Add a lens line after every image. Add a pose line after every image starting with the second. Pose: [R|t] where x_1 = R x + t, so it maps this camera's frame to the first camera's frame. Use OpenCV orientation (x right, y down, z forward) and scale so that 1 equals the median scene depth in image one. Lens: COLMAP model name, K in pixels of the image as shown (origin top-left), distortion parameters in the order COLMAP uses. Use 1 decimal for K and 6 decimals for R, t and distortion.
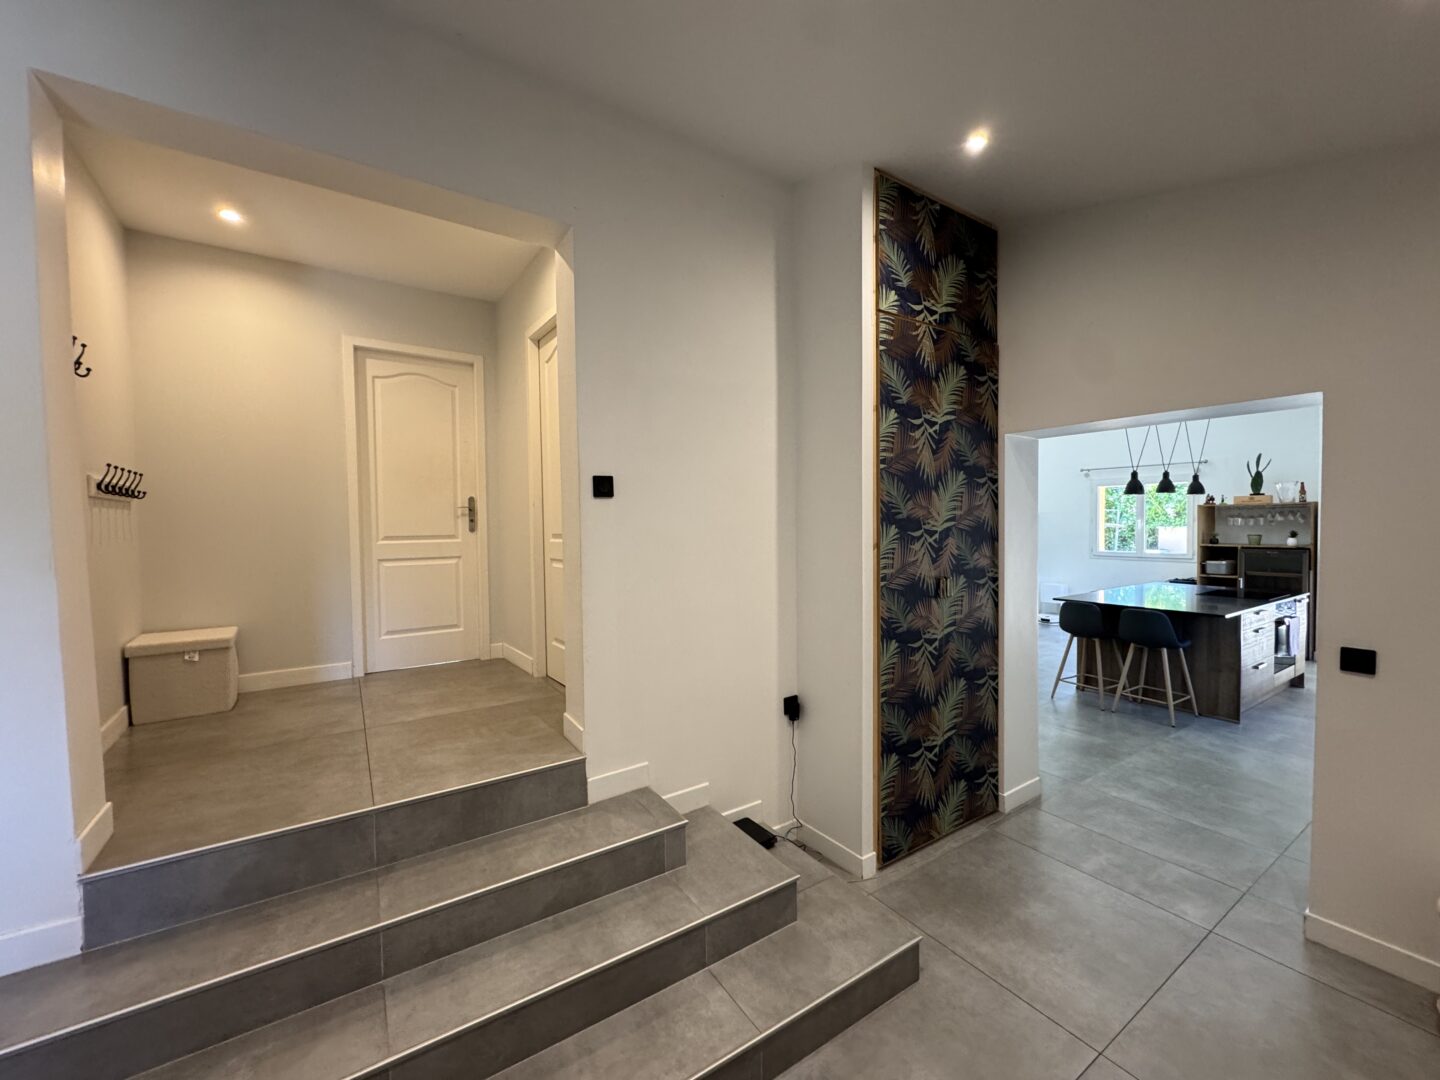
lens RADIAL K [[574.2, 0, 728.2], [0, 574.2, 540.1], [0, 0, 1]] dist [-0.003295, 0.000438]
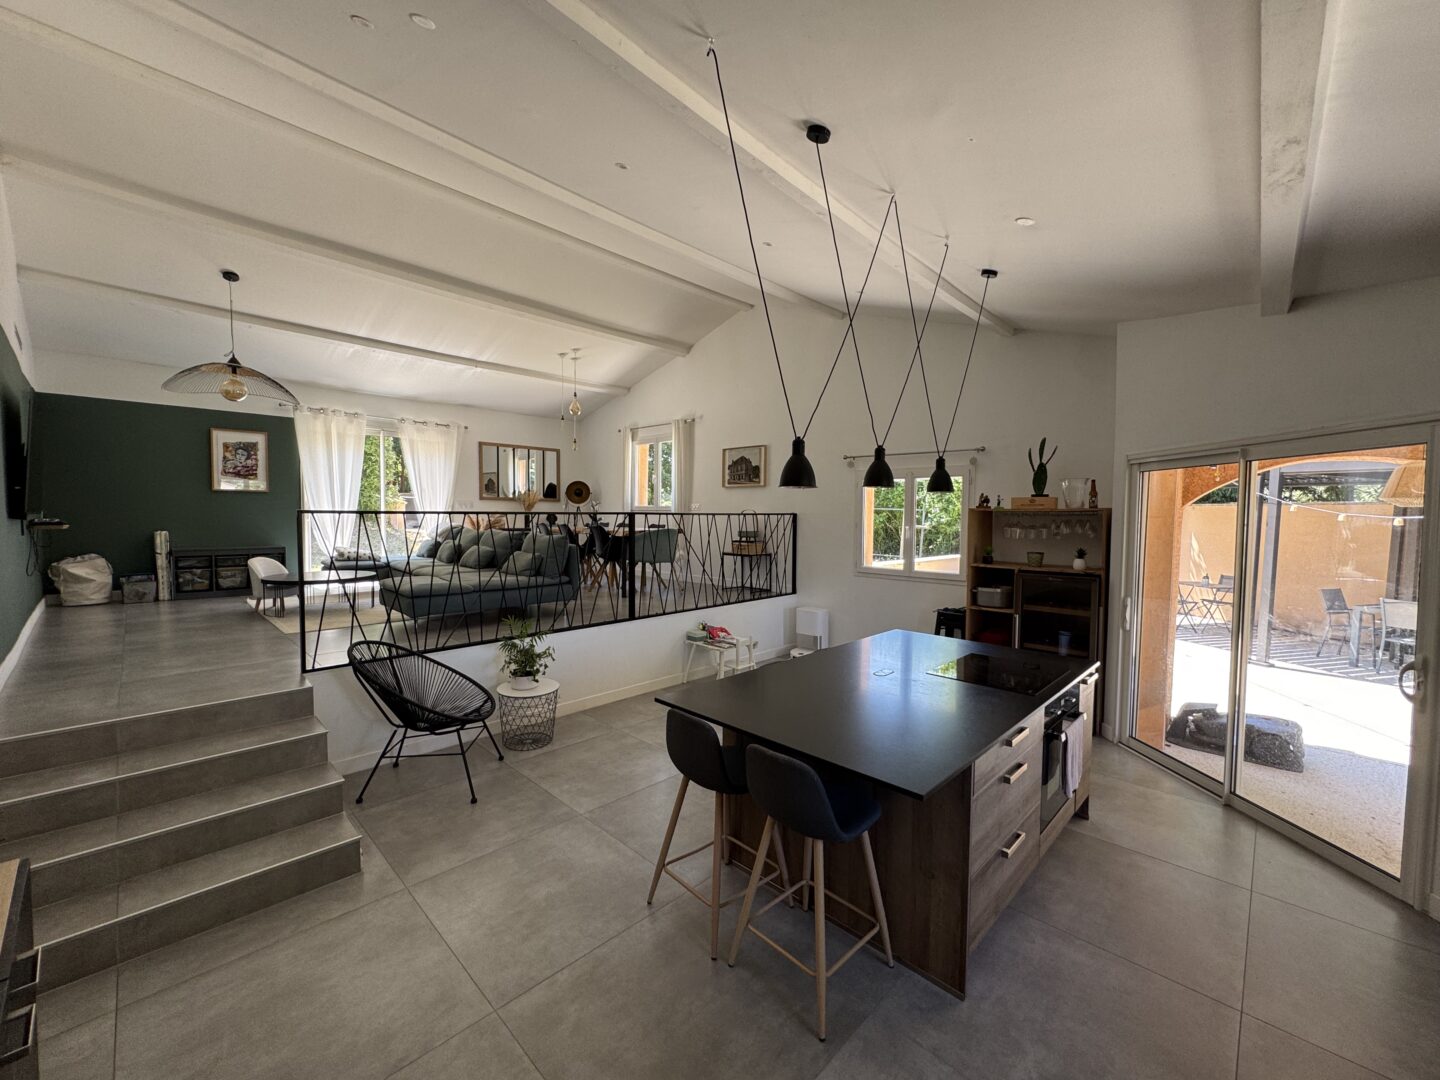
lens RADIAL K [[574.2, 0, 719.0], [0, 574.2, 537.8], [0, 0, 1]] dist [-0.003295, 0.000438]
pose [[0.978656, 0.007036, 0.205383, 0.396257], [-0.010086, 0.999854, 0.013808, -0.034051], [-0.205256, -0.015585, 0.978584, 0.391799]]
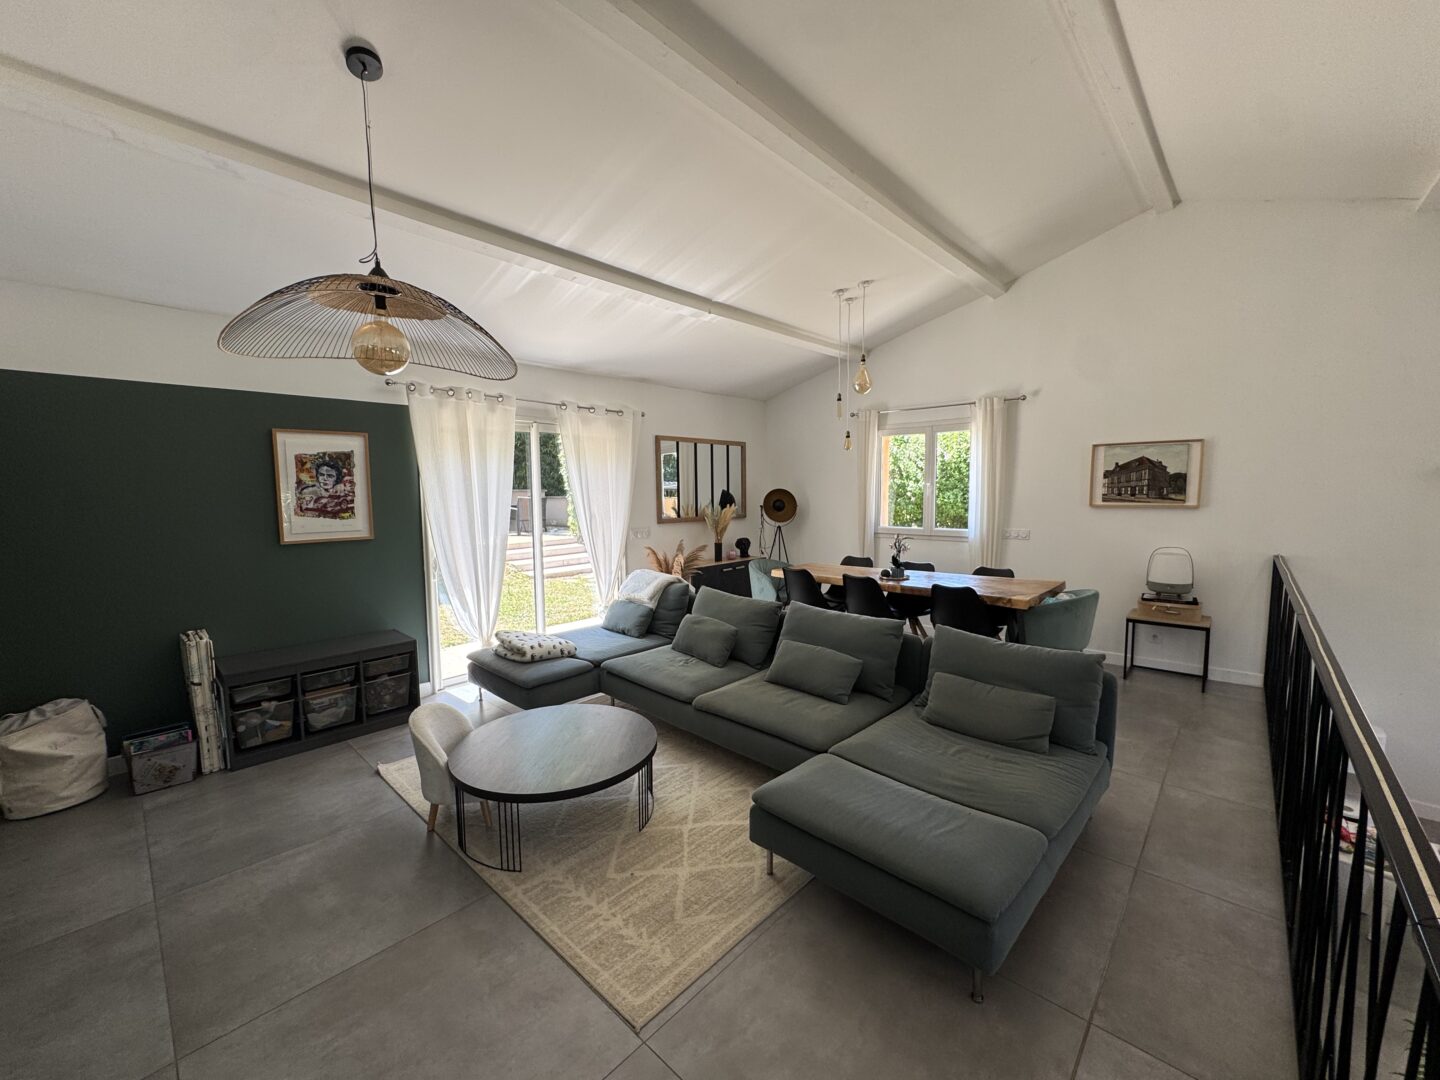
lens RADIAL K [[574.2, 0, 718.3], [0, 574.2, 539.5], [0, 0, 1]] dist [-0.003295, 0.000438]
pose [[0.972736, -0.023731, 0.230698, 0.006993], [0.009592, 0.998017, 0.062216, -0.129699], [-0.231717, -0.058307, 0.971034, 0.941263]]
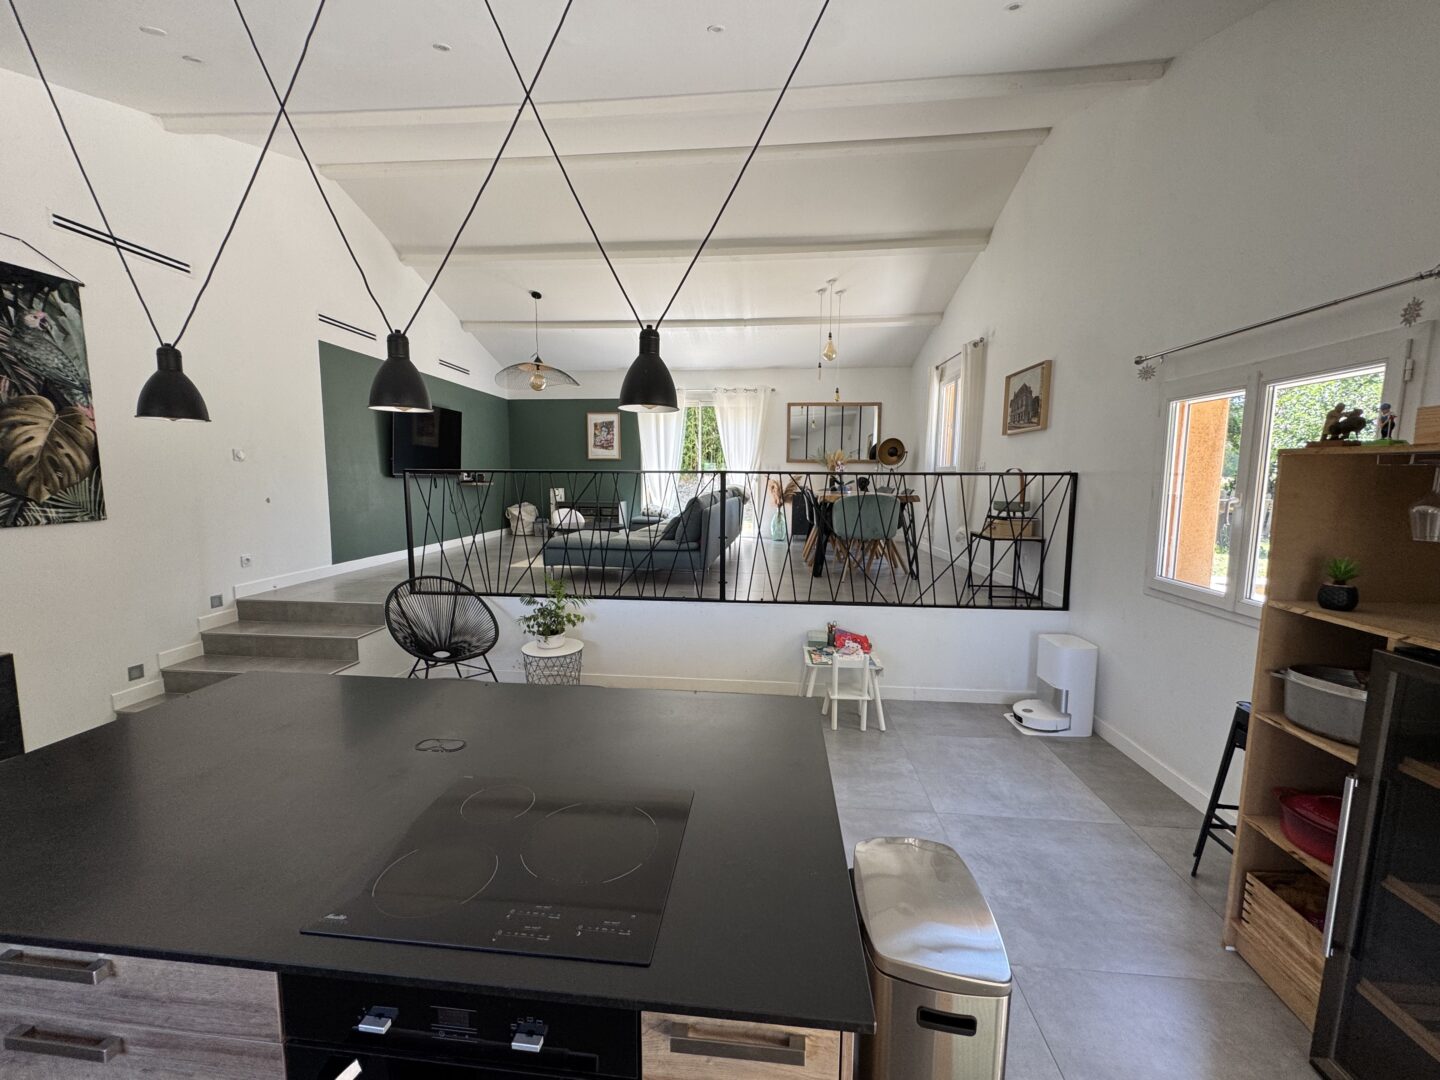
lens RADIAL K [[574.2, 0, 716.3], [0, 574.2, 537.6], [0, 0, 1]] dist [-0.003295, 0.000438]
pose [[0.774317, 0.080253, -0.627688, 0.847551], [-0.030205, 0.995482, 0.090017, -0.040181], [0.632076, -0.050743, 0.773243, 0.684563]]
